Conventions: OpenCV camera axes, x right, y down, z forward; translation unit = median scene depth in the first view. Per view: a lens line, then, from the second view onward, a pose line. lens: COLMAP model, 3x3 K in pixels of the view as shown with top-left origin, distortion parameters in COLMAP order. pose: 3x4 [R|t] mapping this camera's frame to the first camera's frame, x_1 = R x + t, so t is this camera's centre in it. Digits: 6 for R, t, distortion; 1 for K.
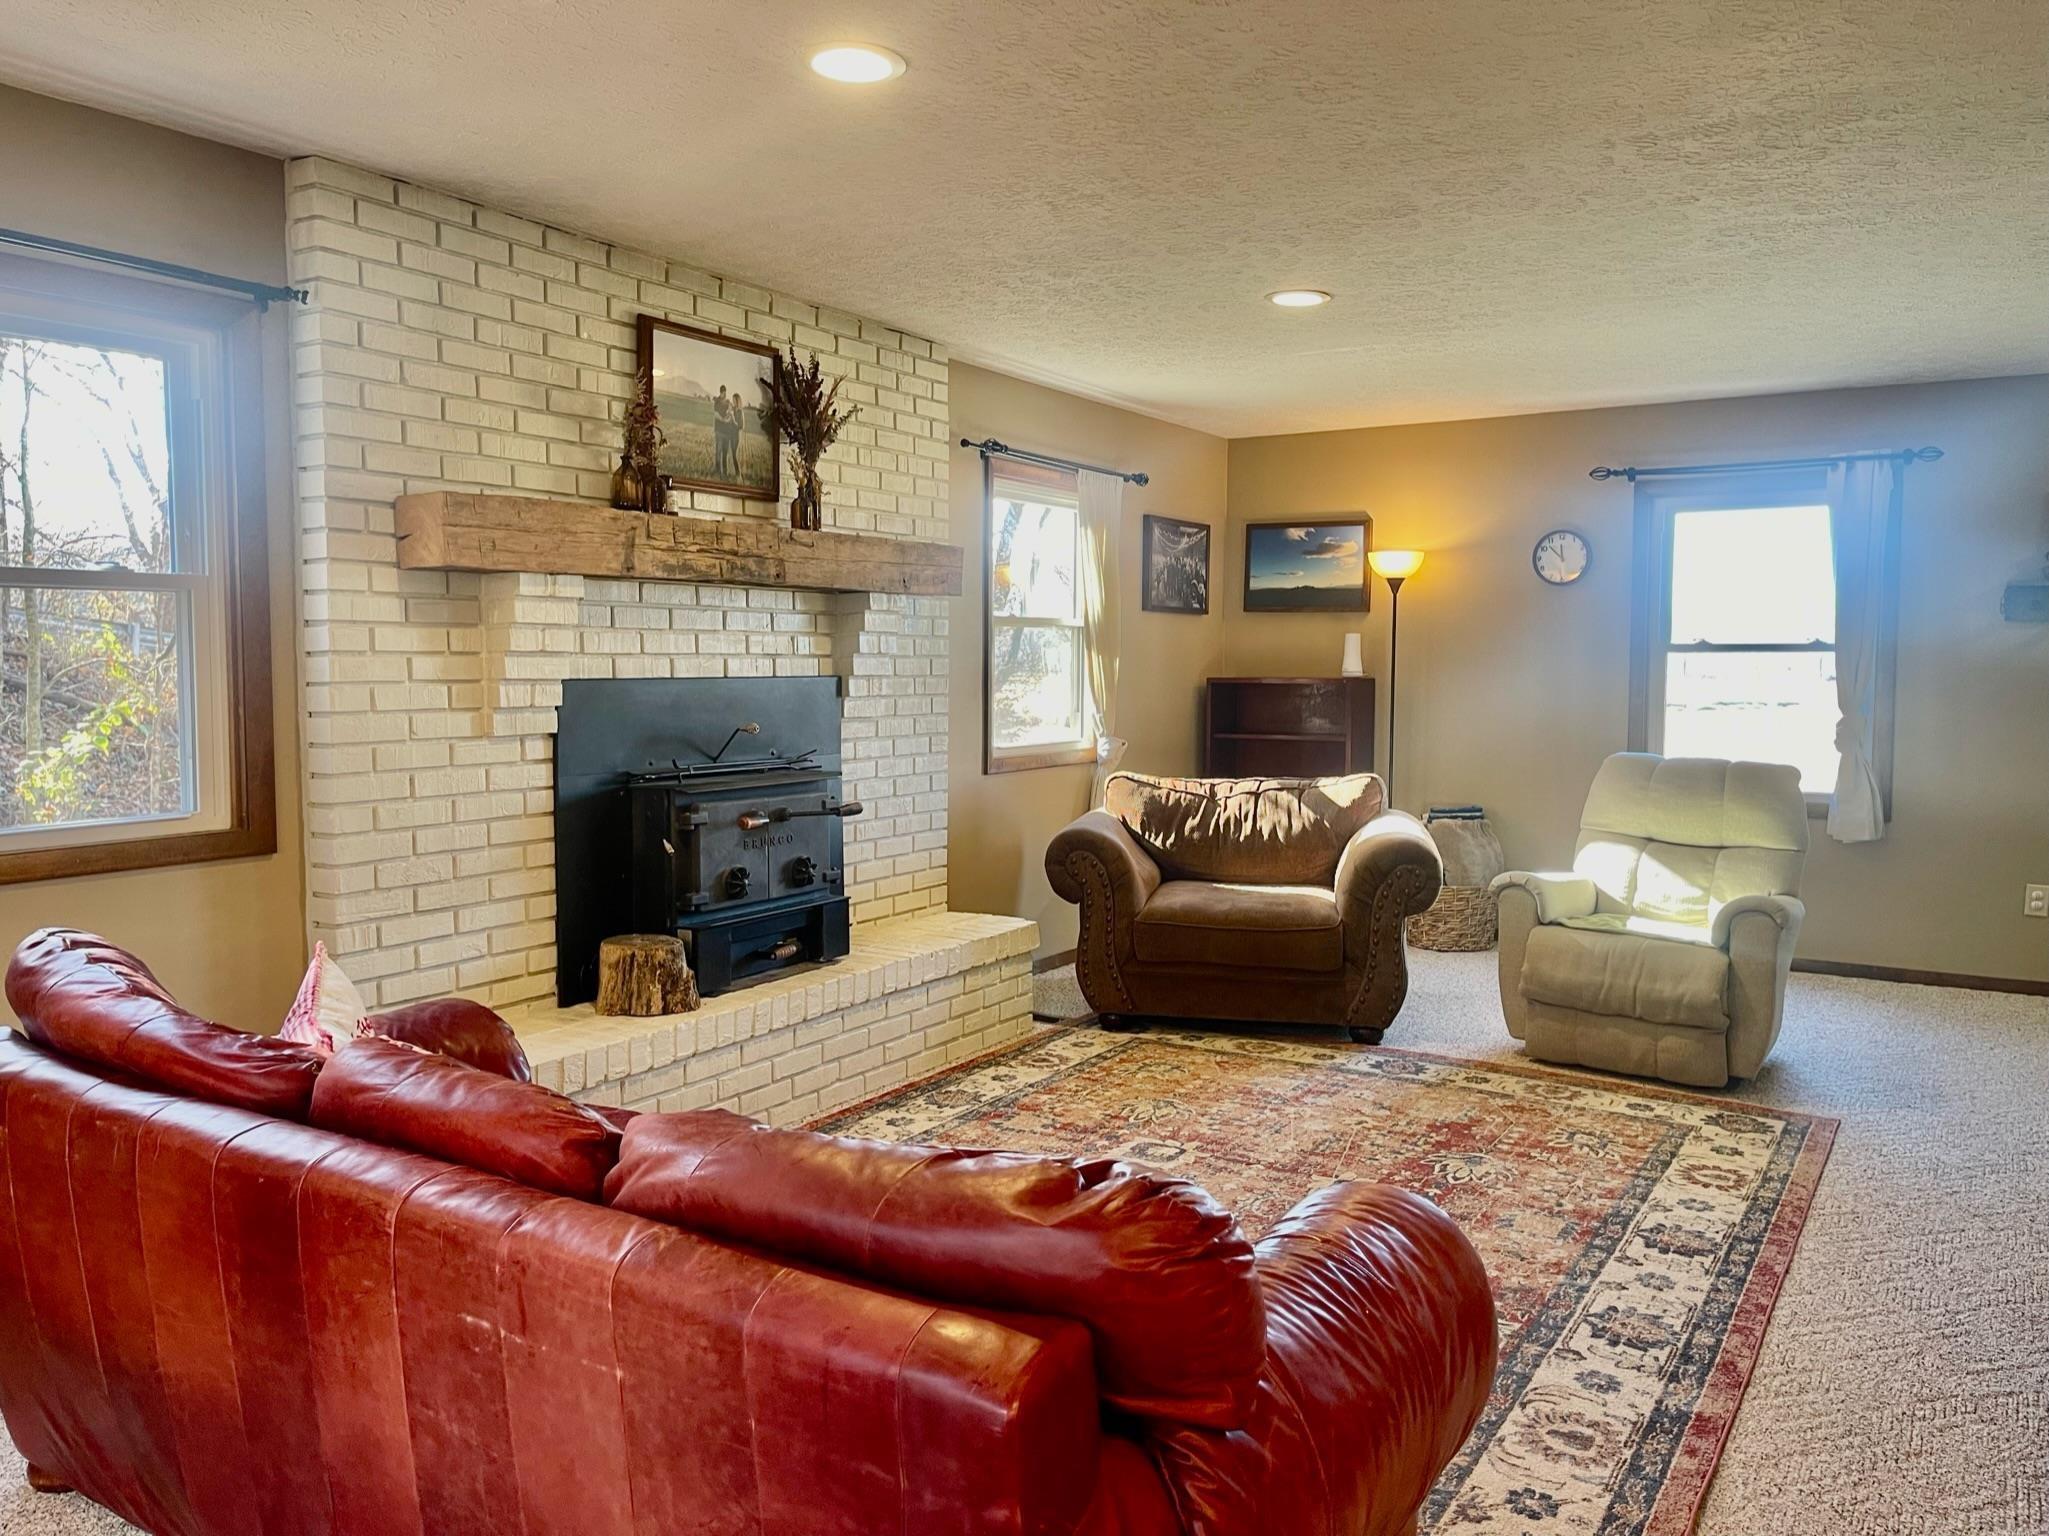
lens RADIAL K [[1542.9, 0, 1032.7], [0, 1542.9, 760.3], [0, 0, 1]] dist [0.059343, -0.019342]
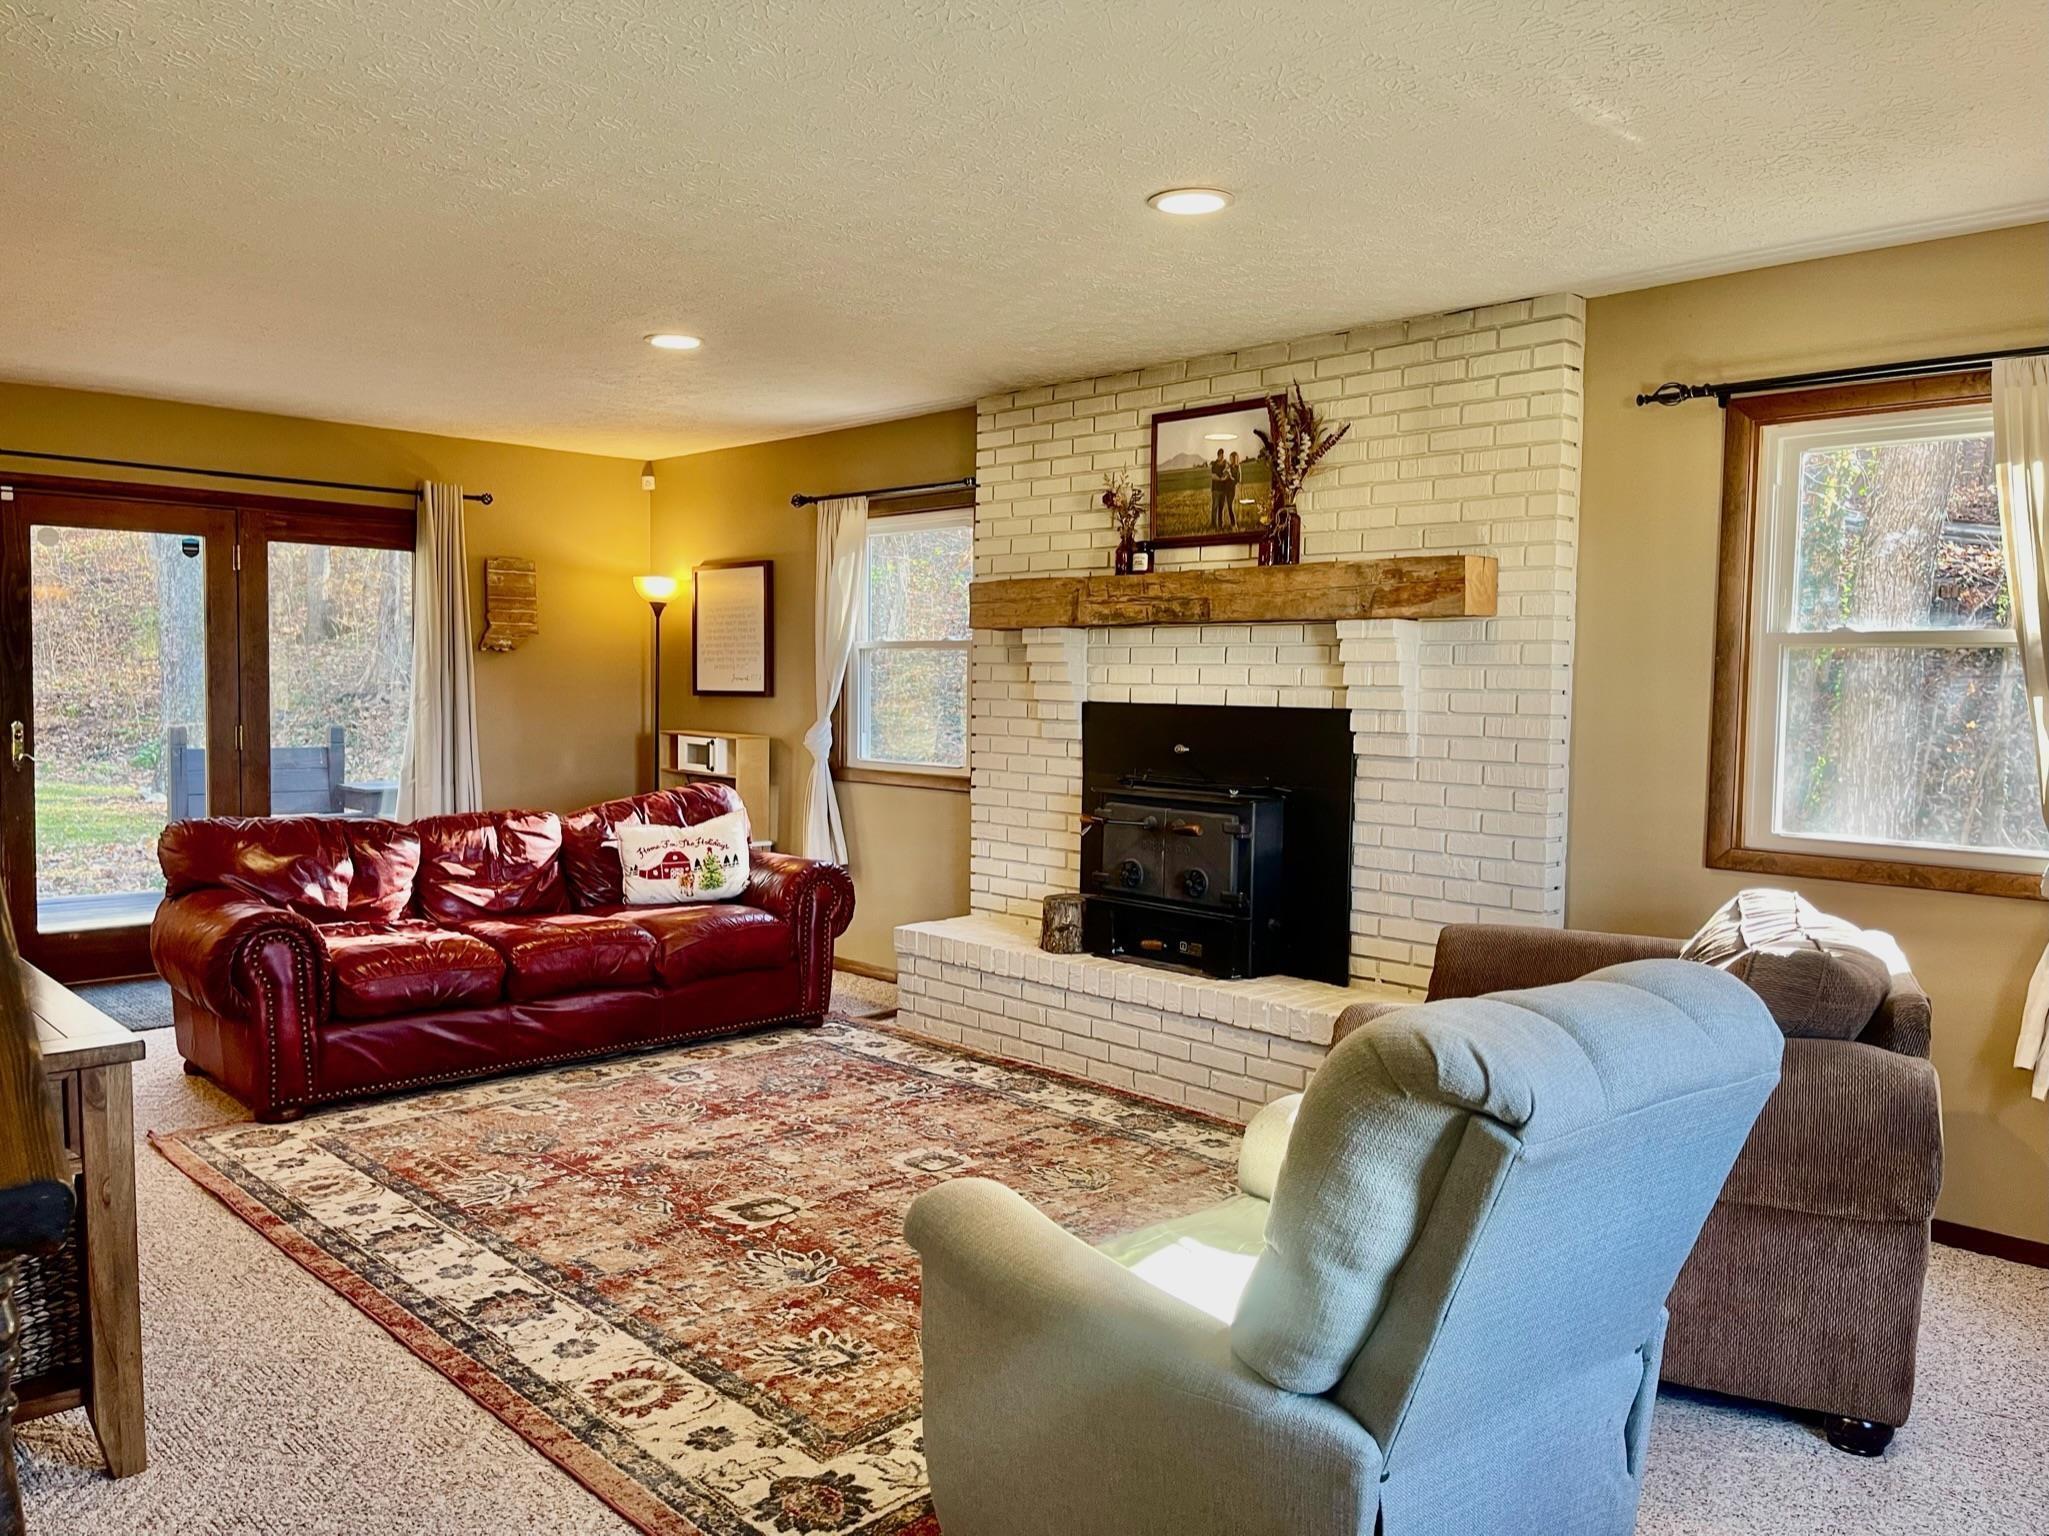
lens RADIAL K [[1542.9, 0, 1031.4], [0, 1542.9, 785.1], [0, 0, 1]] dist [0.059343, -0.019342]
pose [[-0.248054, 0.057068, -0.967064, 1.041753], [-0.084177, 0.993218, 0.080203, -0.084059], [0.965082, 0.101299, -0.241568, 1.282498]]
